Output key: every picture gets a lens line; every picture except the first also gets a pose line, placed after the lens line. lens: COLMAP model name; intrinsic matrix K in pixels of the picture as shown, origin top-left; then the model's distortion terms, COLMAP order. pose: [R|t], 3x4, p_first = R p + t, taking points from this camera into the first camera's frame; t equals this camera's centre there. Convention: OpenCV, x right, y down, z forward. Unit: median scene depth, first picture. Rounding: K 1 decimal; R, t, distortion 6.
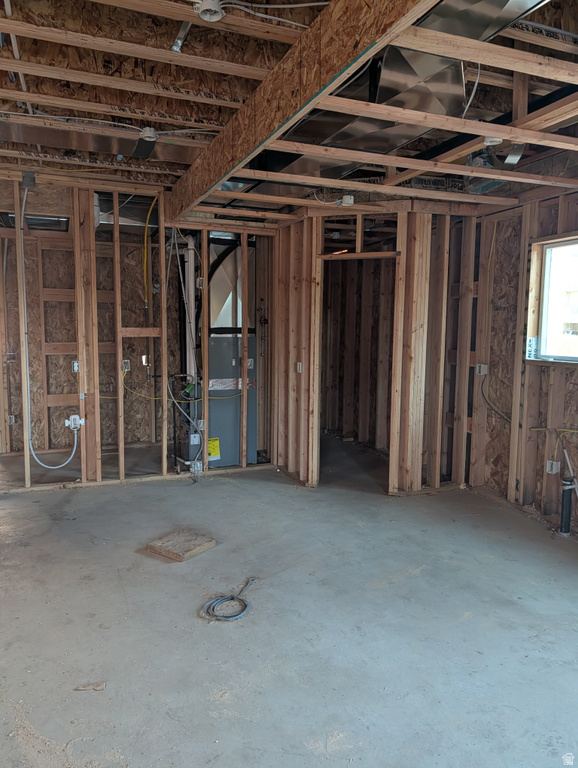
lens RADIAL K [[550.7, 0, 268.2], [0, 550.7, 384.4], [0, 0, 1]] dist [0.025636, -0.015372]
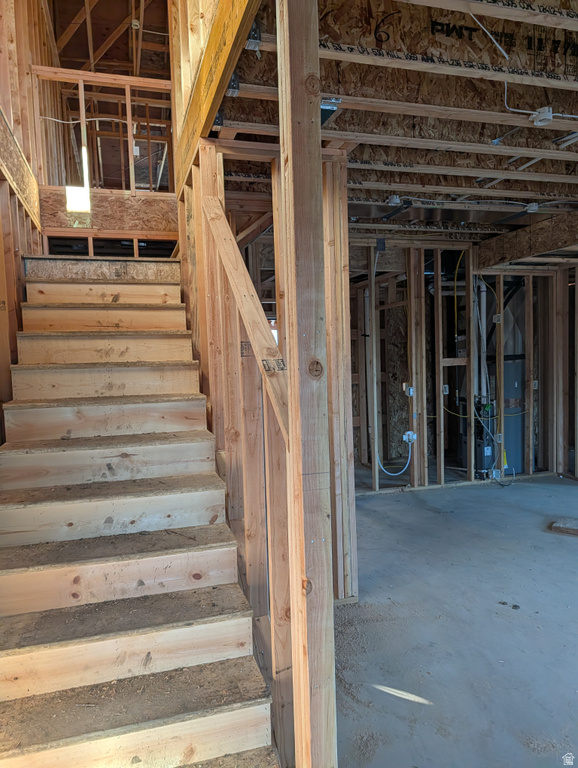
lens RADIAL K [[550.7, 0, 288.6], [0, 550.7, 387.7], [0, 0, 1]] dist [0.025636, -0.015372]
pose [[0.996222, -0.035383, -0.079314, -0.517574], [0.031274, 0.998133, -0.052459, 0.015340], [0.081022, 0.049781, 0.995468, -0.240791]]
